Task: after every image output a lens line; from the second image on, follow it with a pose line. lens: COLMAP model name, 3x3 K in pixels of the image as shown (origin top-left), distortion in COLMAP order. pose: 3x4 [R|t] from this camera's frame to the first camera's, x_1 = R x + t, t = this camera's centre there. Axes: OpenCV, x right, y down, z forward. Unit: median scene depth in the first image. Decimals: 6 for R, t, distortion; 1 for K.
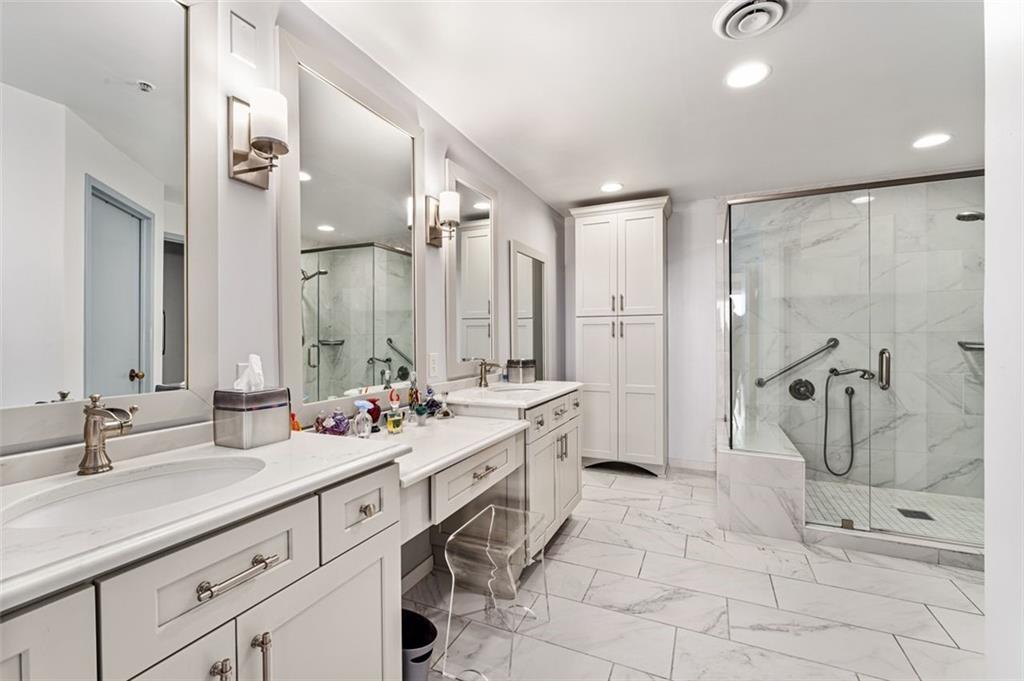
lens RADIAL K [[436.3, 0, 508.5], [0, 436.3, 336.4], [0, 0, 1]] dist [-0.007129, 0.002548]
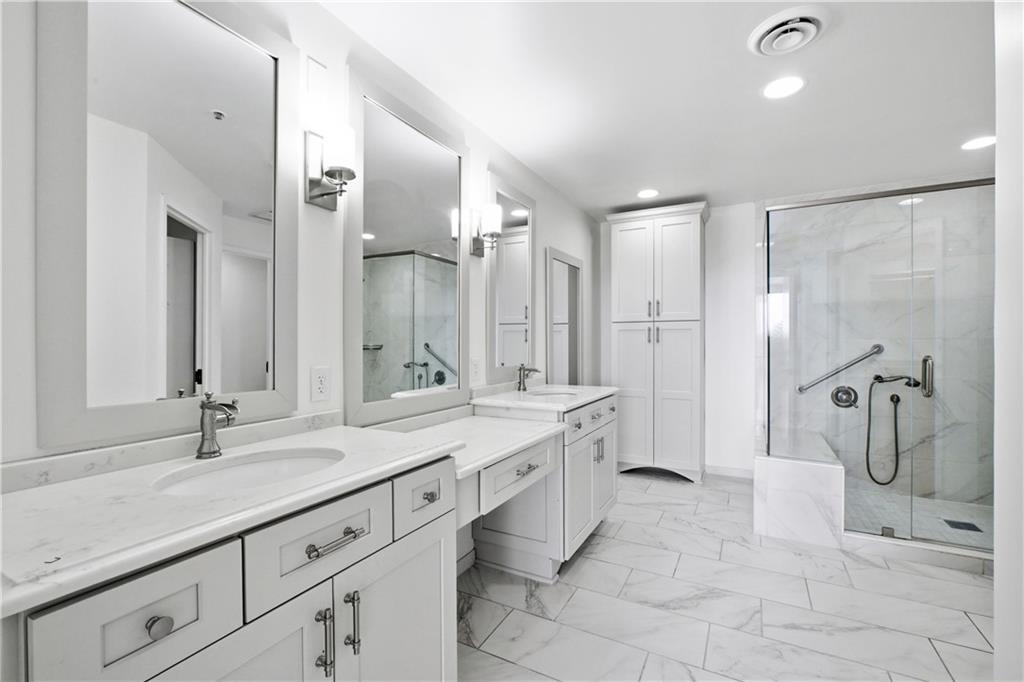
lens RADIAL K [[436.3, 0, 518.3], [0, 436.3, 342.4], [0, 0, 1]] dist [-0.007129, 0.002548]
pose [[0.998434, 0.002988, -0.055865, -0.011816], [-0.002830, 0.999992, 0.002904, -0.002933], [0.055873, -0.002741, 0.998434, -0.047417]]
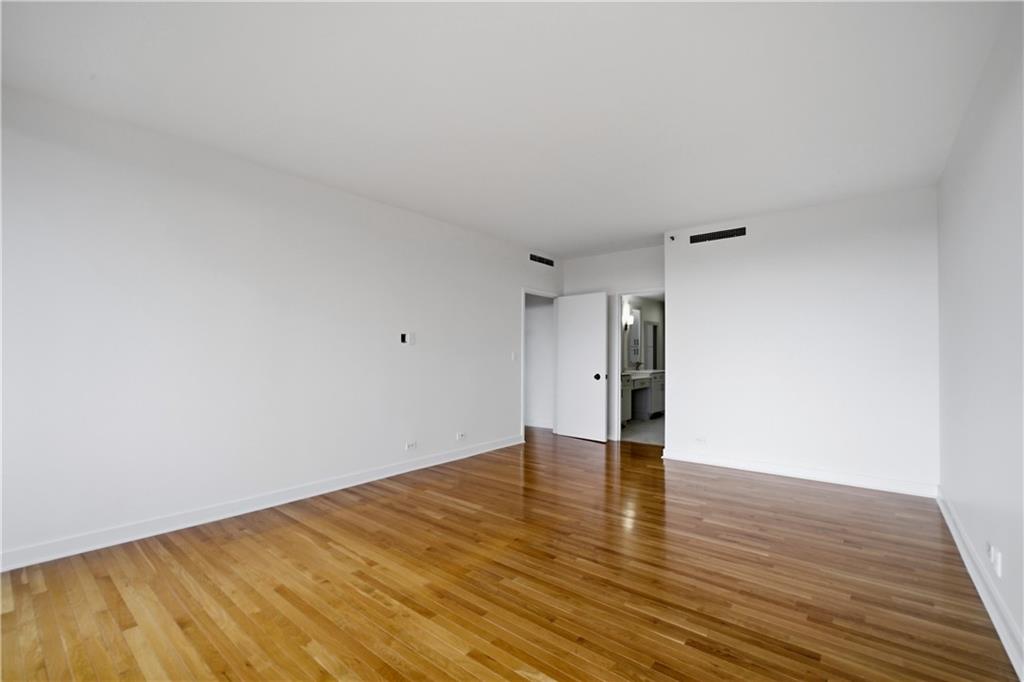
lens RADIAL K [[436.3, 0, 513.3], [0, 436.3, 347.2], [0, 0, 1]] dist [-0.007129, 0.002548]
pose [[0.968032, 0.005950, -0.250756, -0.185773], [-0.008762, 0.999911, -0.010102, -0.016391], [0.250674, 0.011976, 0.967998, -3.154922]]
